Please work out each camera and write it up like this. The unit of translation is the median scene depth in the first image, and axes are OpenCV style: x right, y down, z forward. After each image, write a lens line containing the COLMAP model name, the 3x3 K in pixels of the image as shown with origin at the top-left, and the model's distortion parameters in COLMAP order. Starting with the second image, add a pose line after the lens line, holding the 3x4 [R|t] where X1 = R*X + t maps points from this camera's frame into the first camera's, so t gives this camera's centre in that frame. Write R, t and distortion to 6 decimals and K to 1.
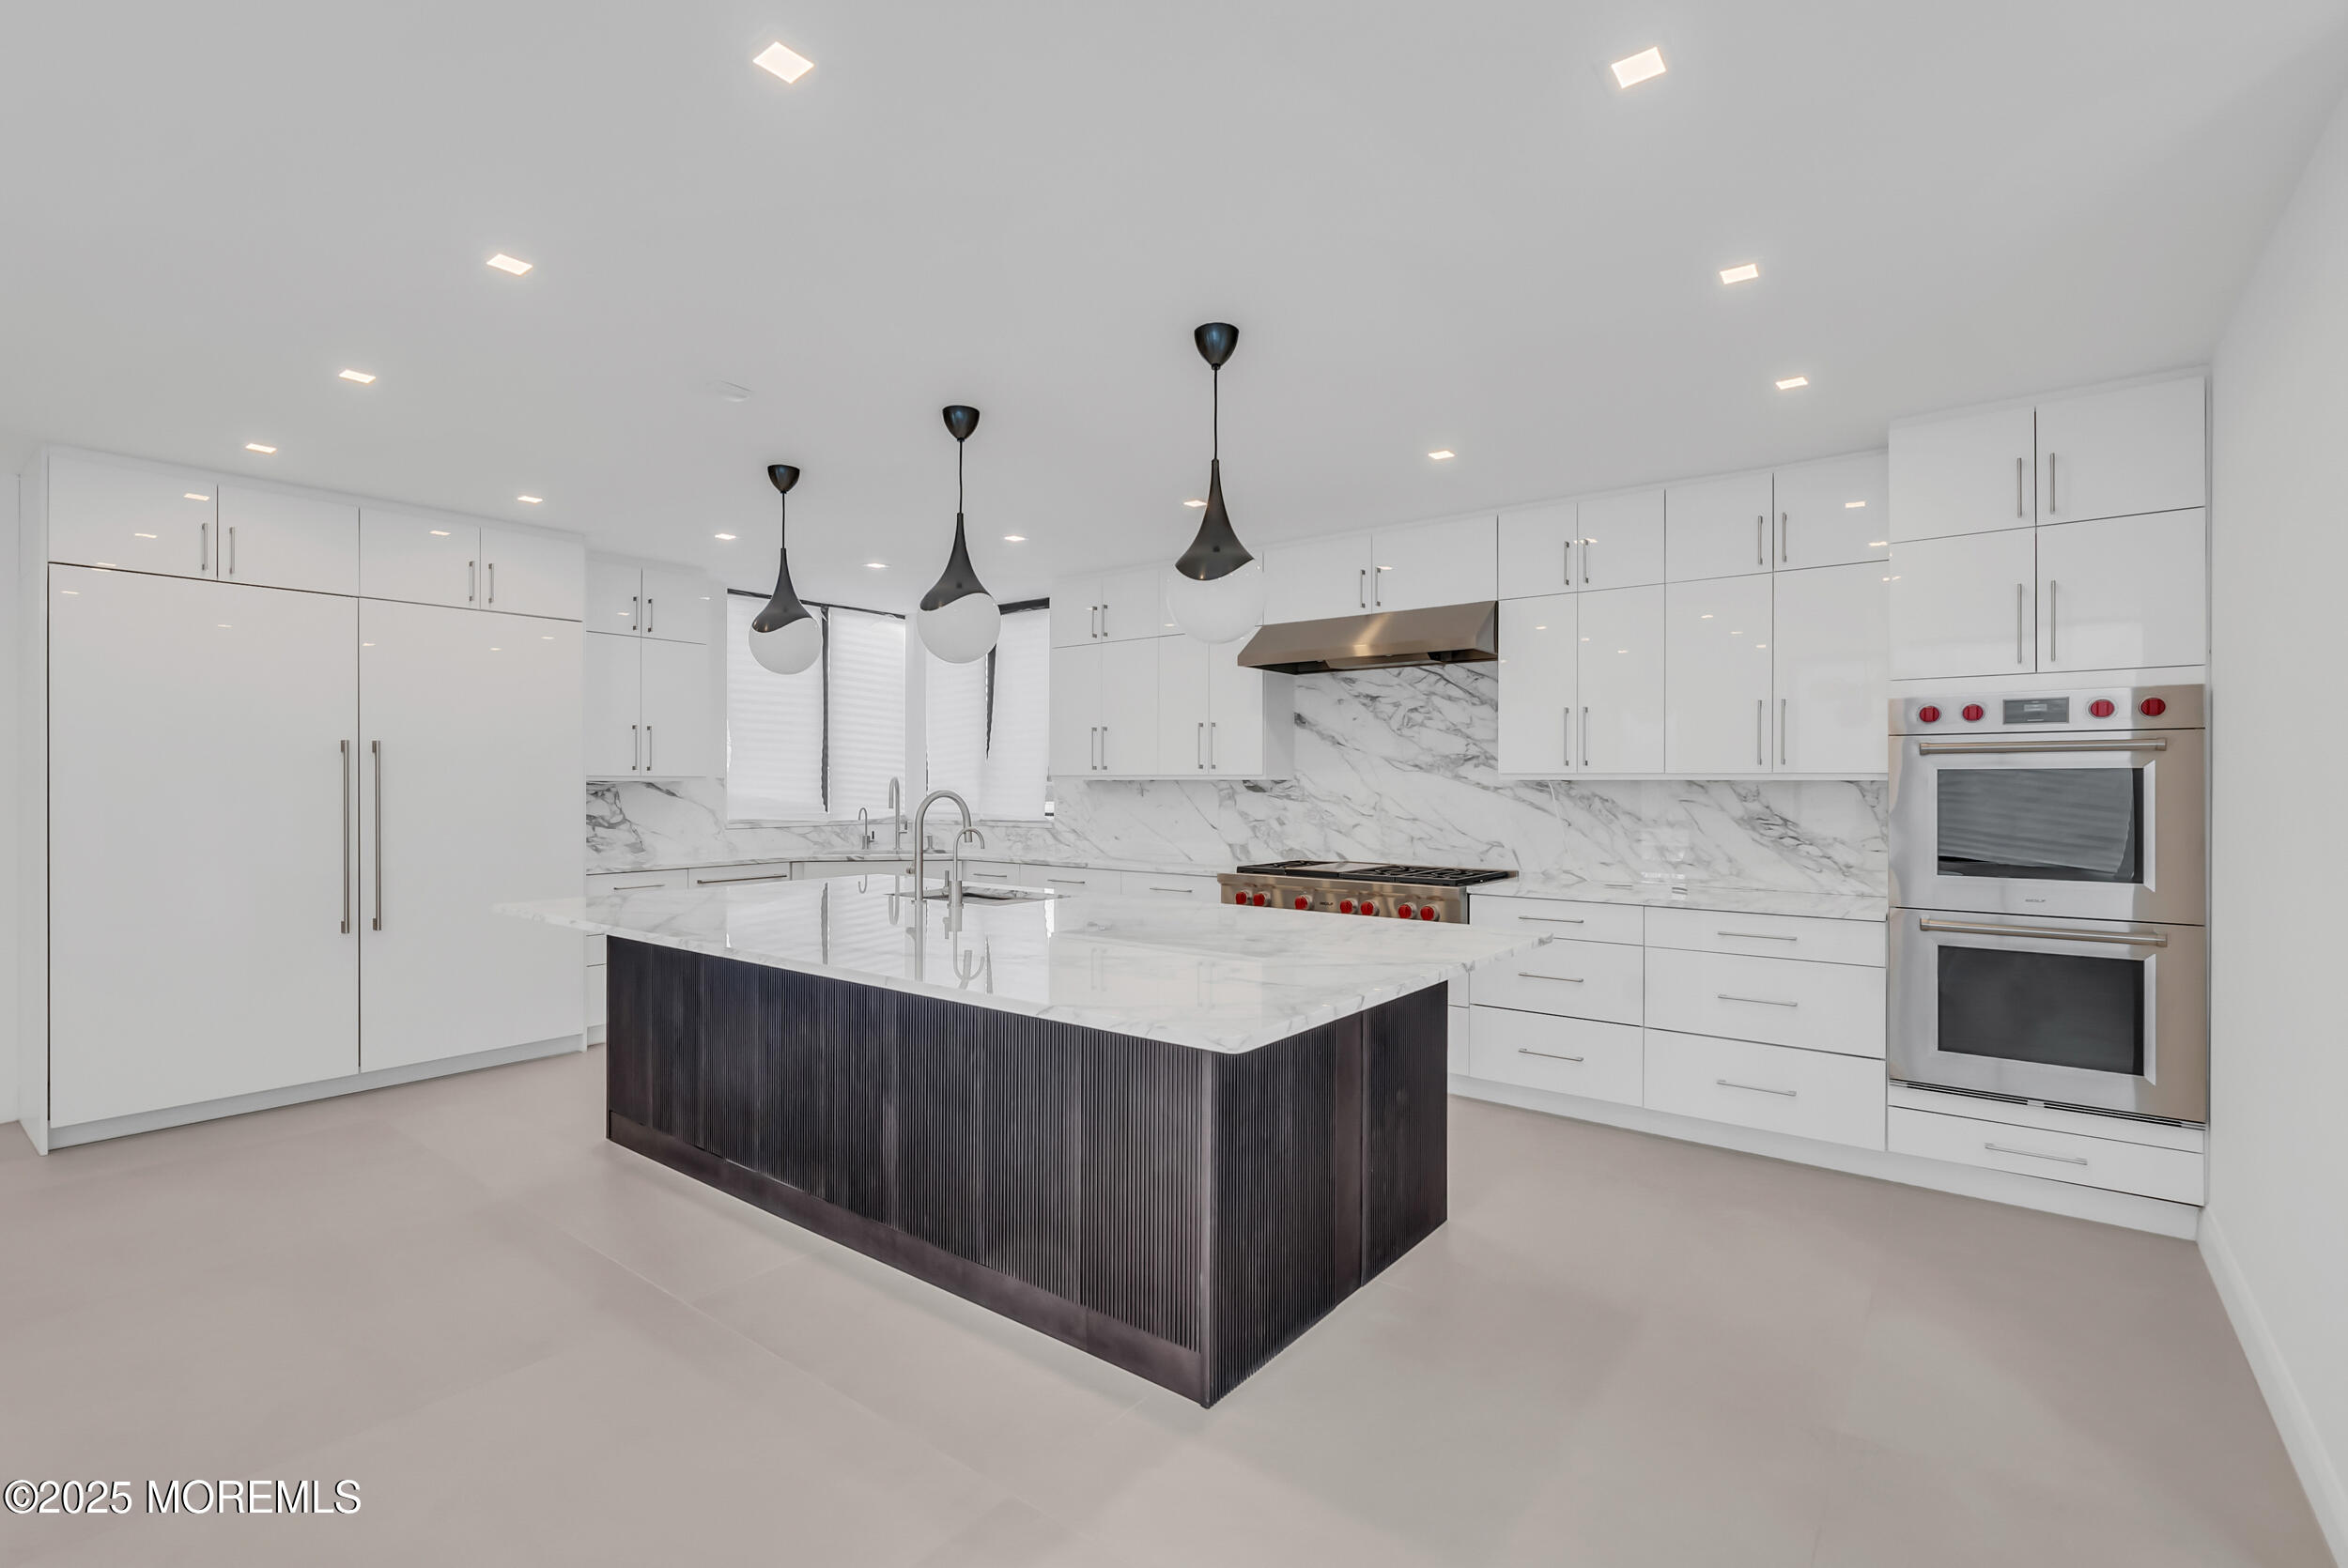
lens RADIAL K [[1083.8, 0, 1174.0], [0, 1083.8, 784.0], [0, 0, 1]] dist [0.013683, 0.000143]
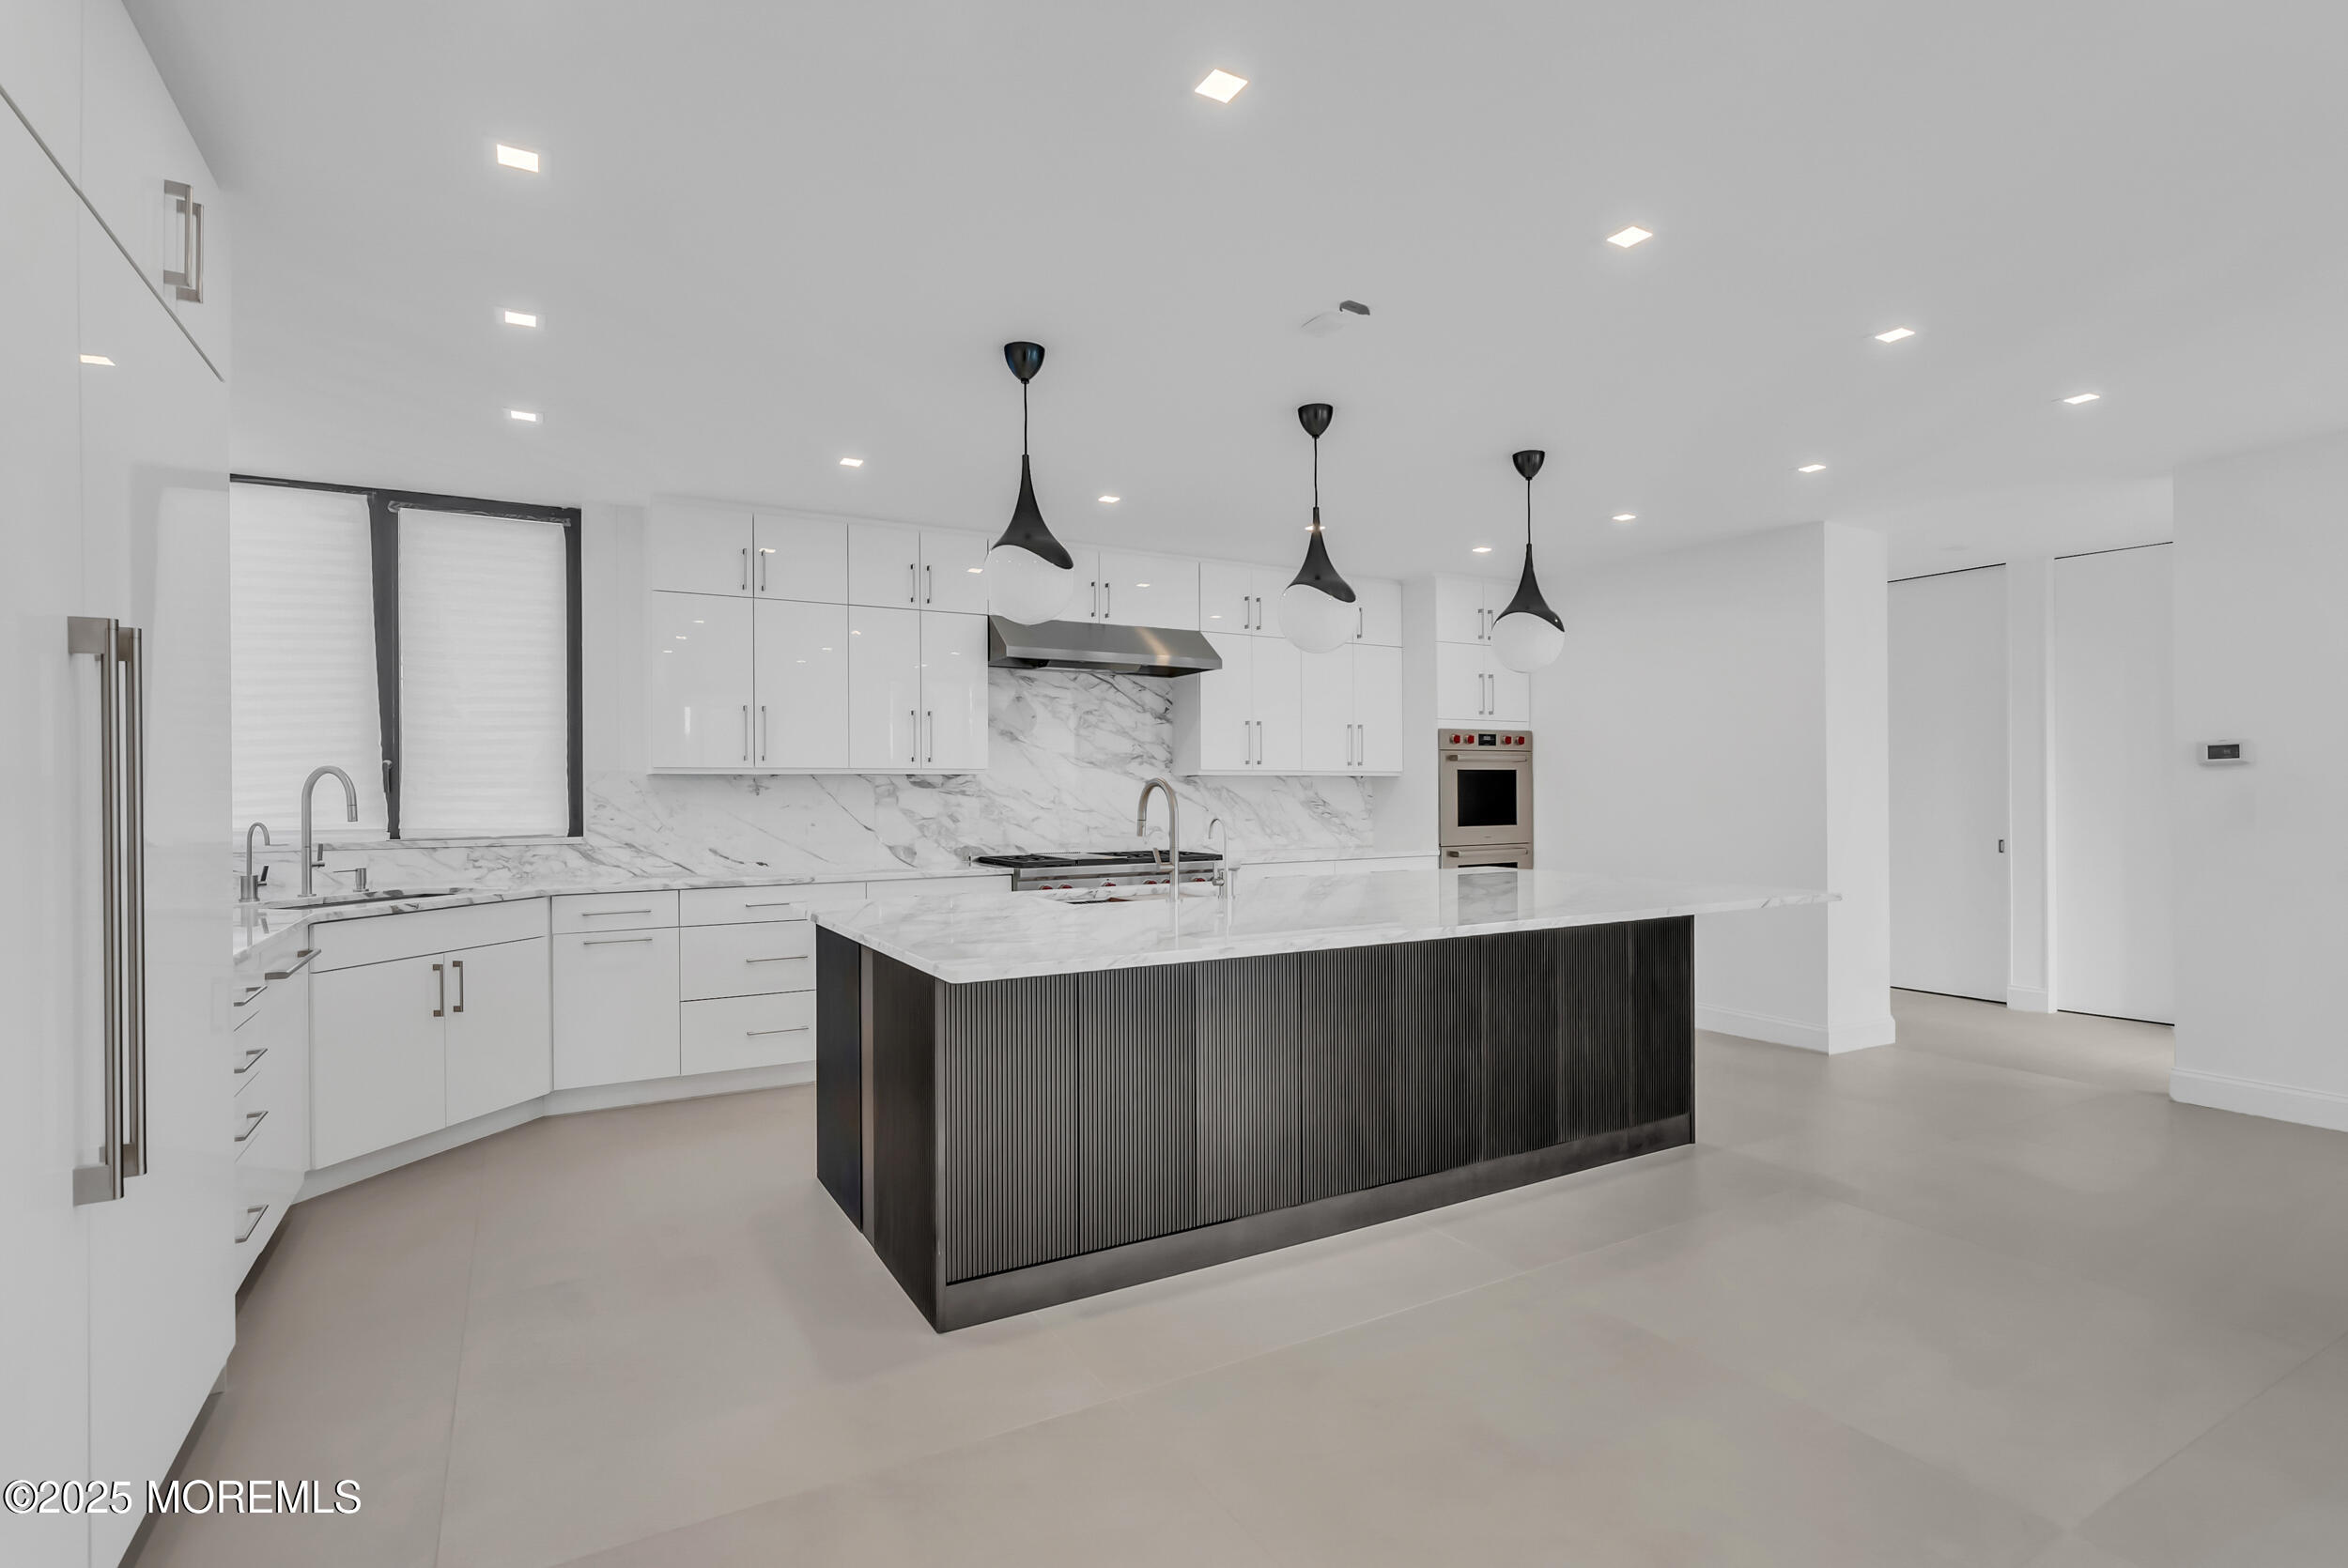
lens RADIAL K [[1086.5, 0, 1168.3], [0, 1086.5, 780.6], [0, 0, 1]] dist [-0.009197, 0.010563]
pose [[0.384557, 0.006483, 0.923079, -0.758460], [0.008588, 0.999907, -0.010601, 0.013843], [-0.923061, 0.012004, 0.384465, 0.485419]]
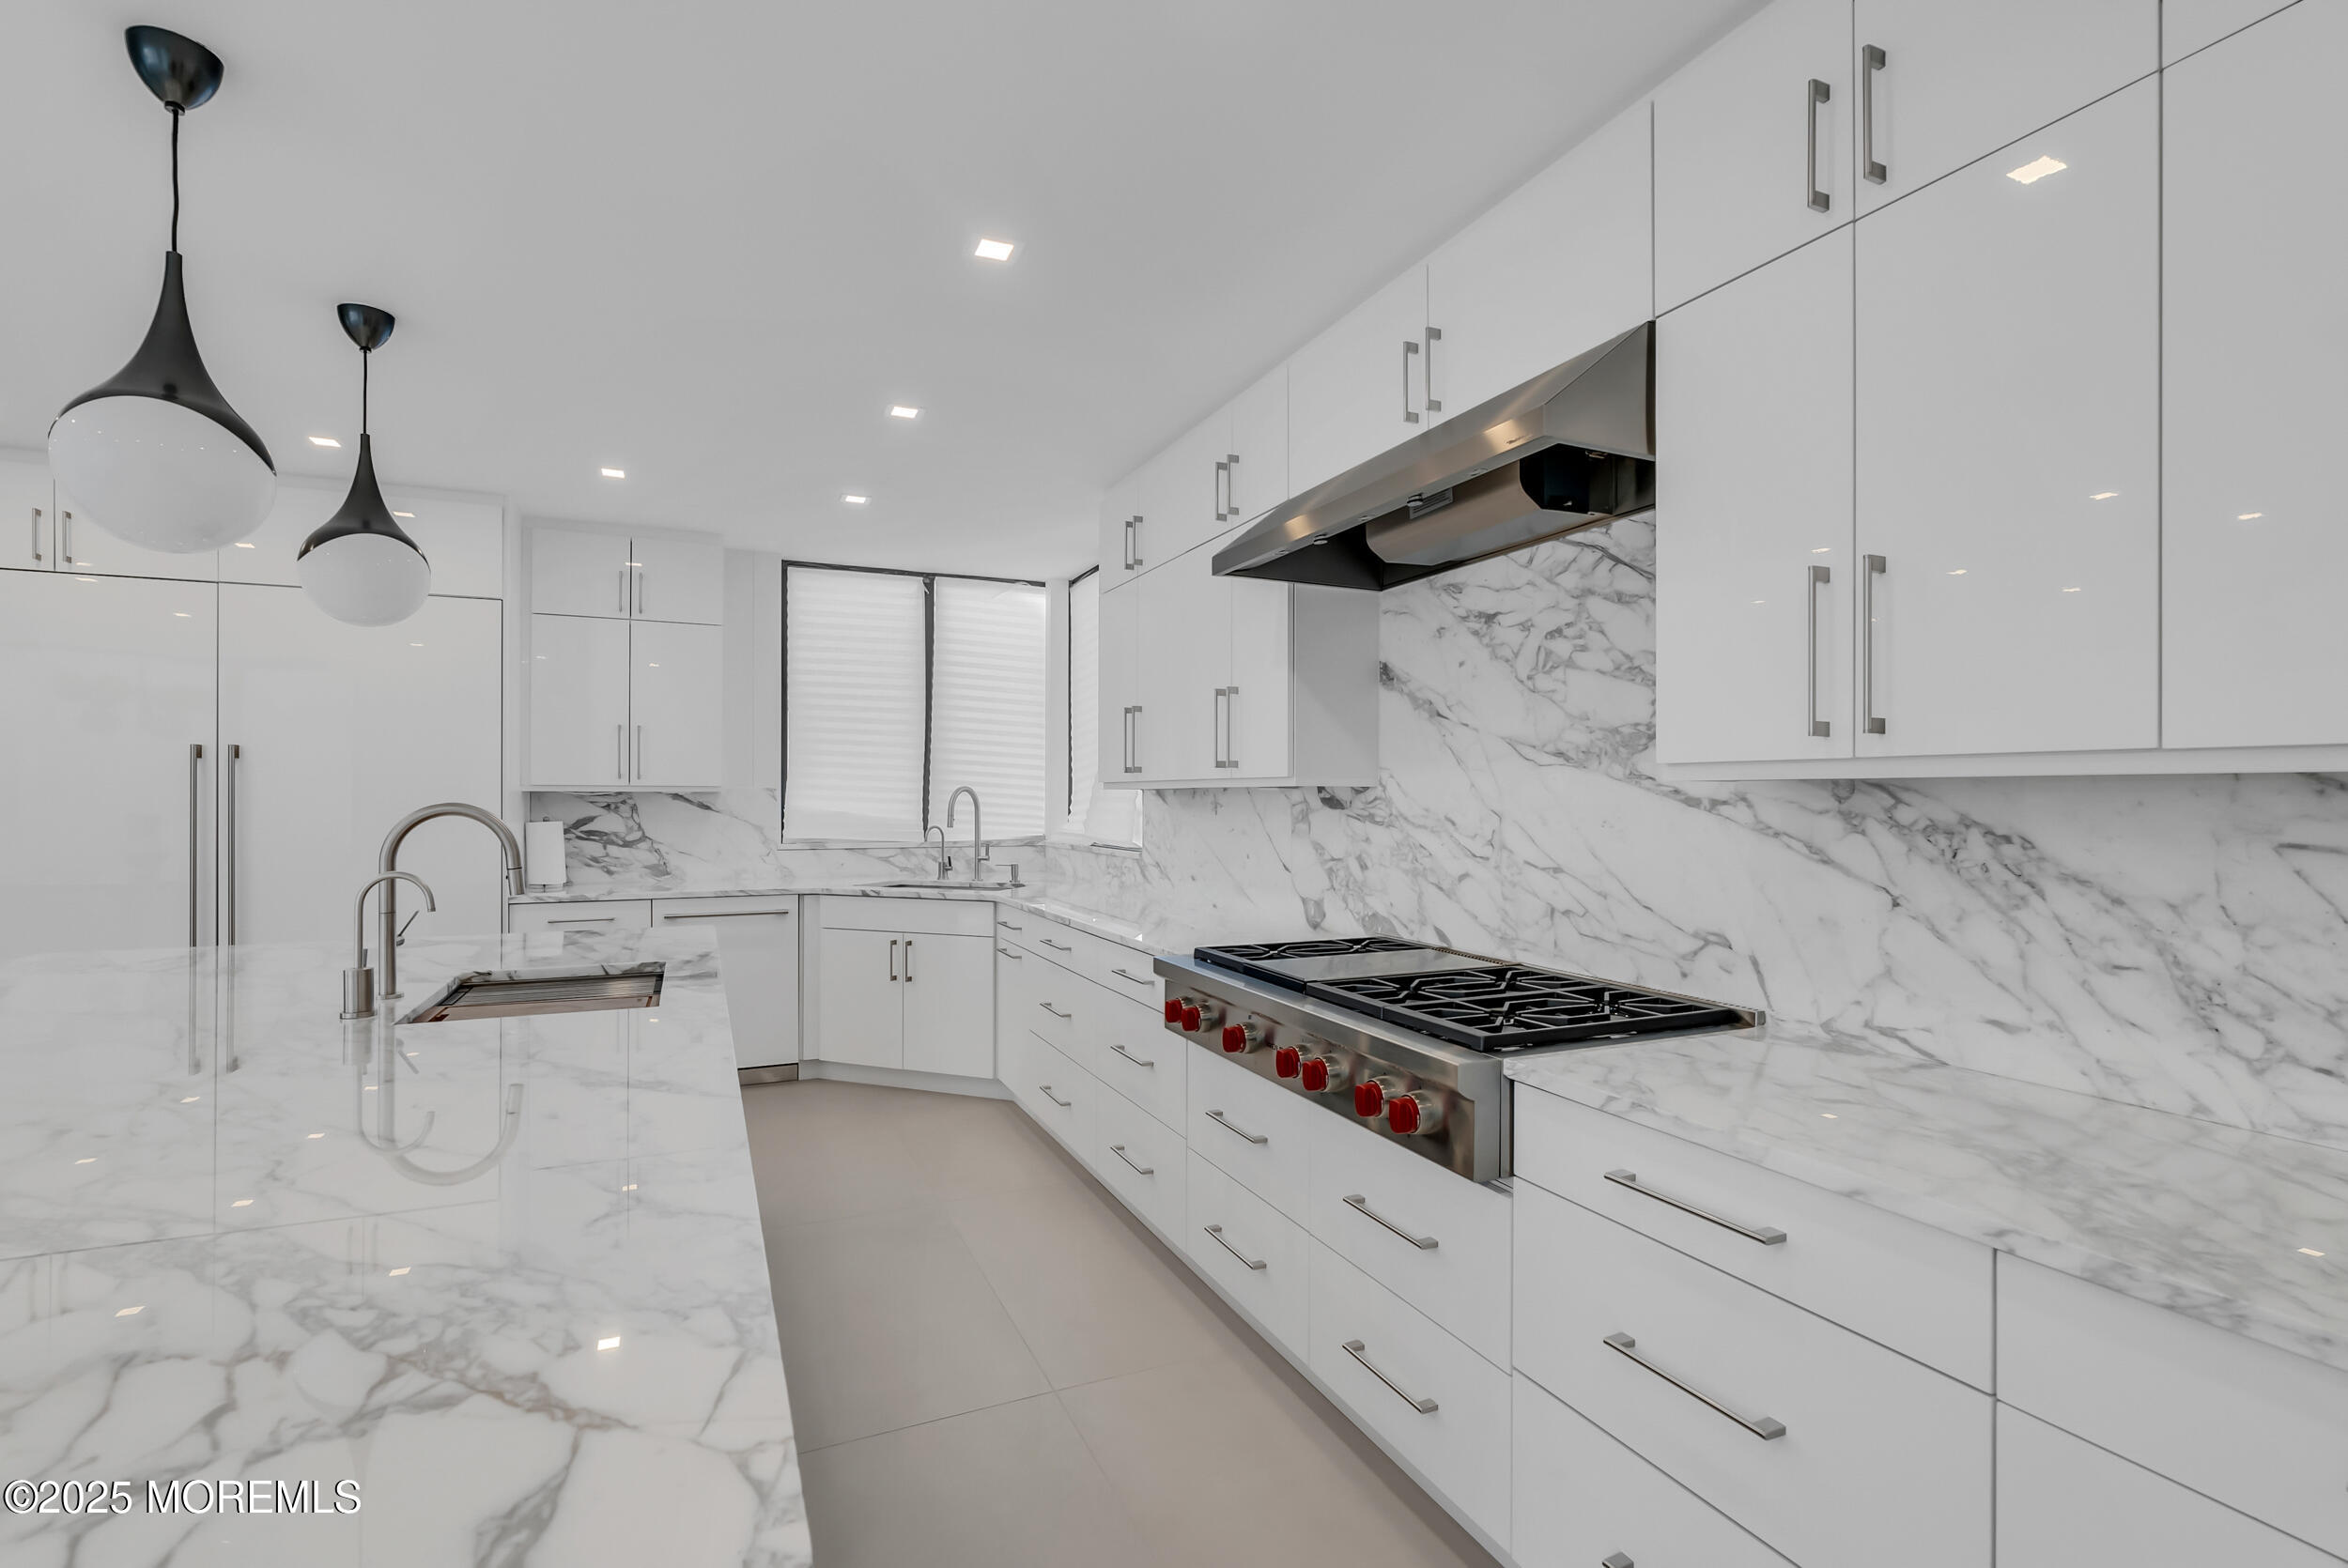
lens RADIAL K [[1066.2, 0, 1171.1], [0, 1066.2, 794.2], [0, 0, 1]] dist [-0.000970, 0.000303]
pose [[0.881518, -0.001090, -0.472149, 0.284530], [-0.000861, 0.999992, -0.003914, 0.002296], [0.472150, 0.003857, 0.881510, 0.509727]]
